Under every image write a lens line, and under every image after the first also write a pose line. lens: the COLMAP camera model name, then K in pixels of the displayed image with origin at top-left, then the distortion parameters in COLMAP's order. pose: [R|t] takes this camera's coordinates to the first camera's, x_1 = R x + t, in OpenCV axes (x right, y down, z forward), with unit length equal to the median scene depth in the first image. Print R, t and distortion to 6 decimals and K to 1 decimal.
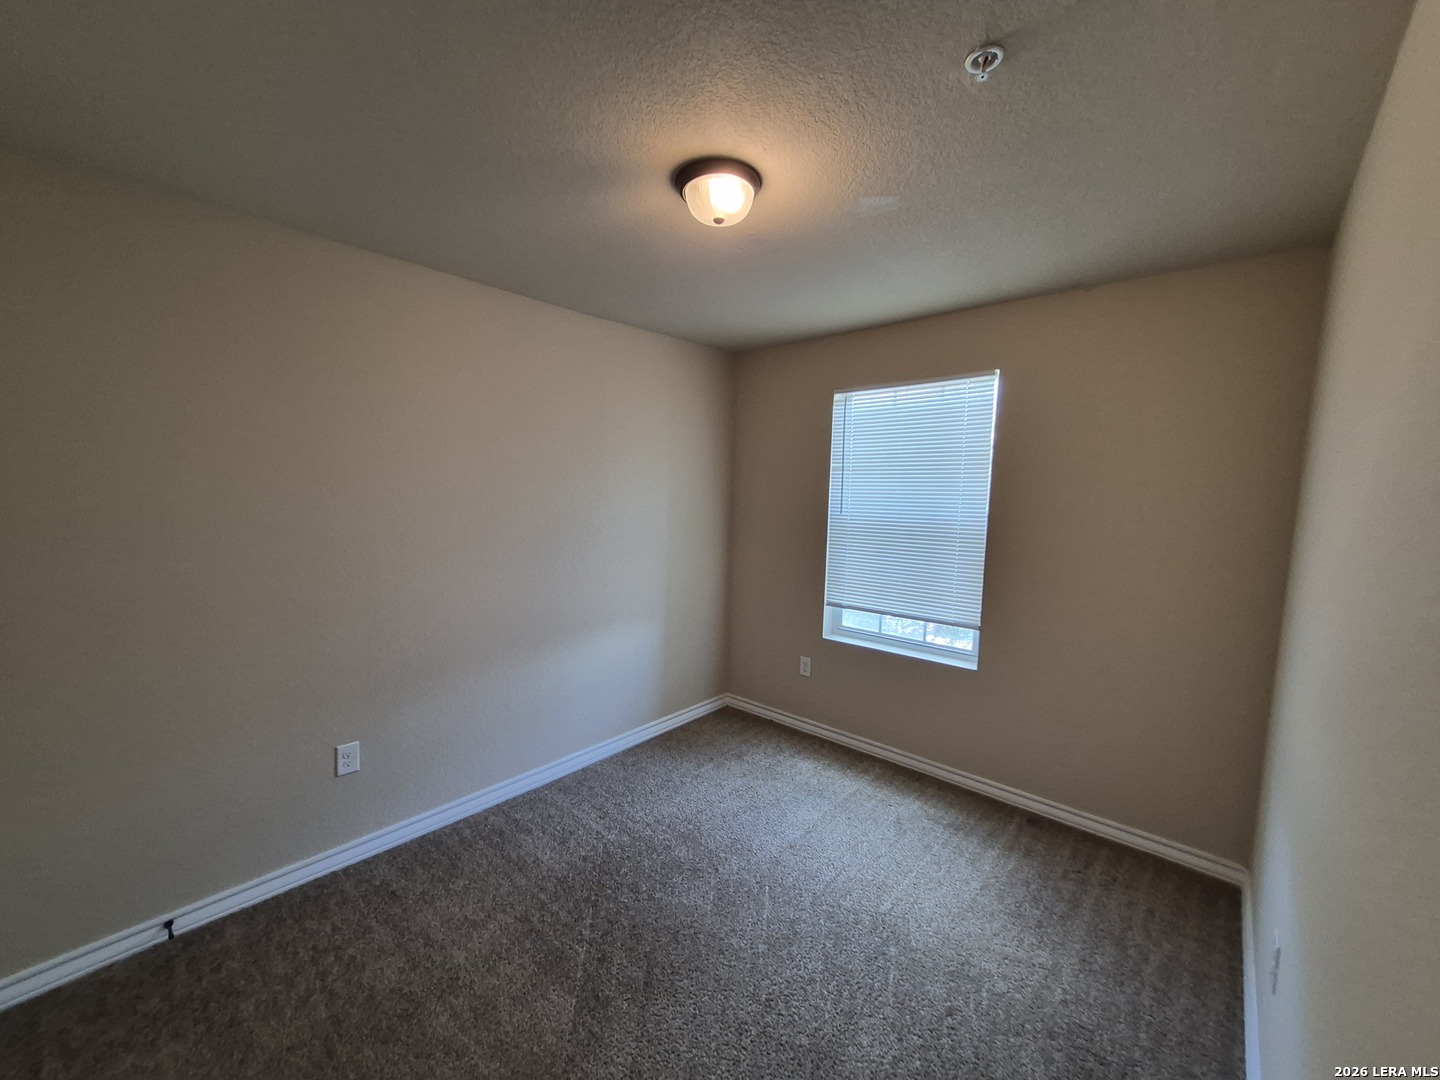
lens RADIAL K [[570.5, 0, 717.7], [0, 570.5, 549.3], [0, 0, 1]] dist [0.003054, -0.000142]
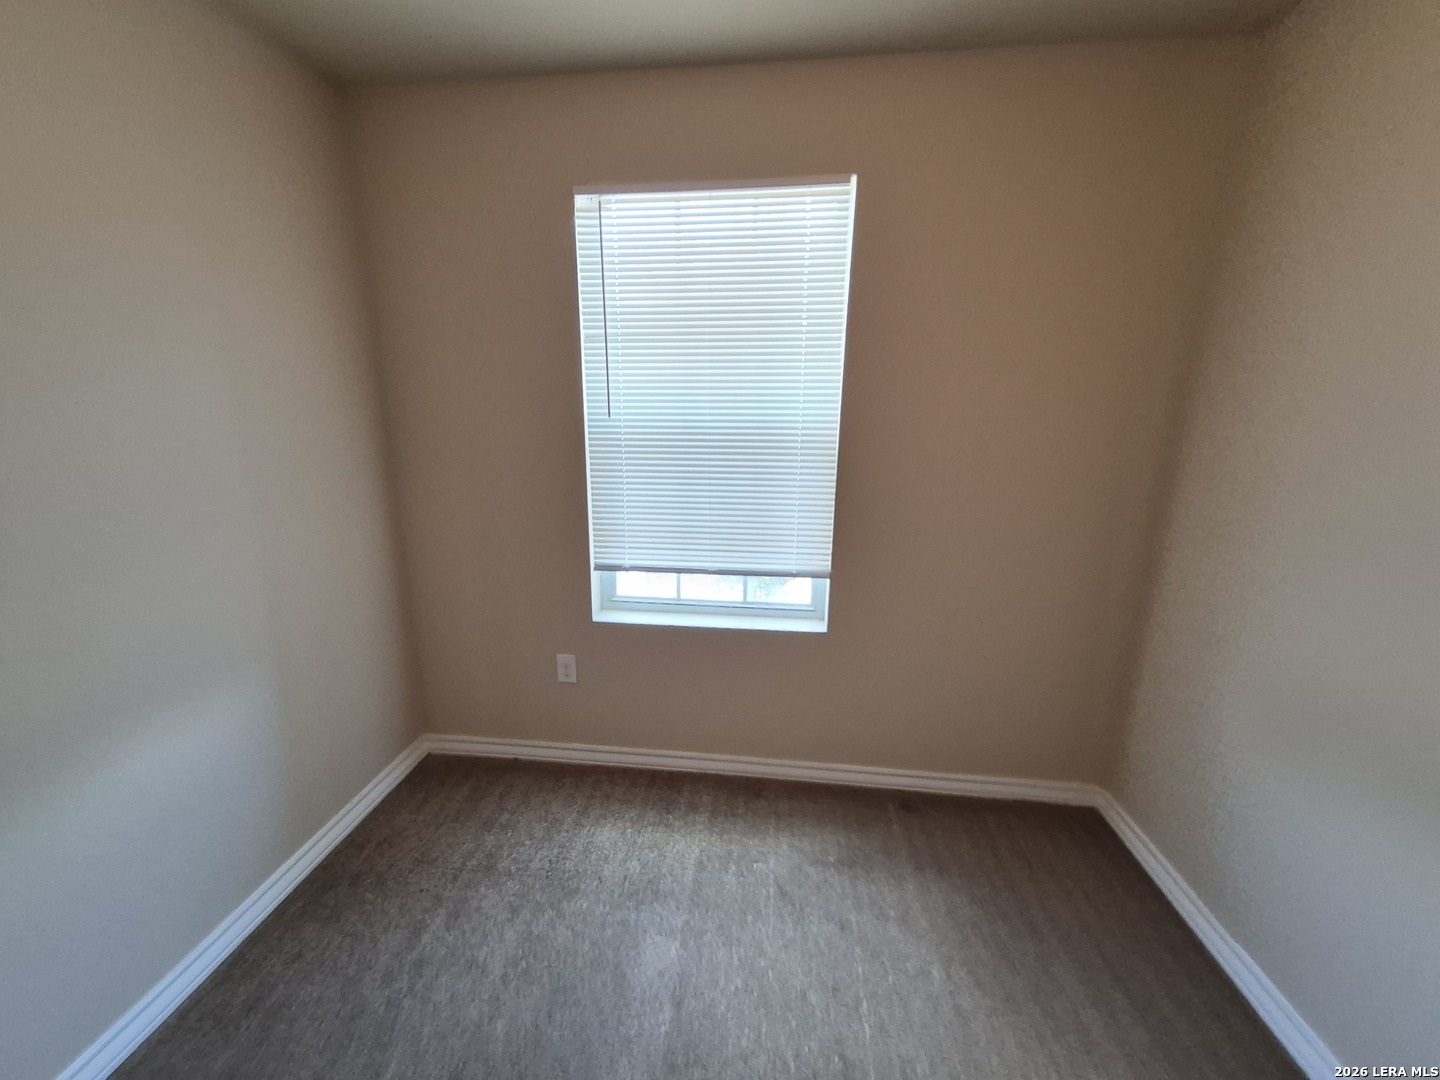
lens RADIAL K [[570.5, 0, 717.7], [0, 570.5, 549.3], [0, 0, 1]] dist [0.003054, -0.000142]
pose [[0.821903, -0.153249, 0.548625, -0.037357], [0.067415, 0.982531, 0.173459, -0.024009], [-0.565624, -0.105581, 0.817877, 0.450221]]
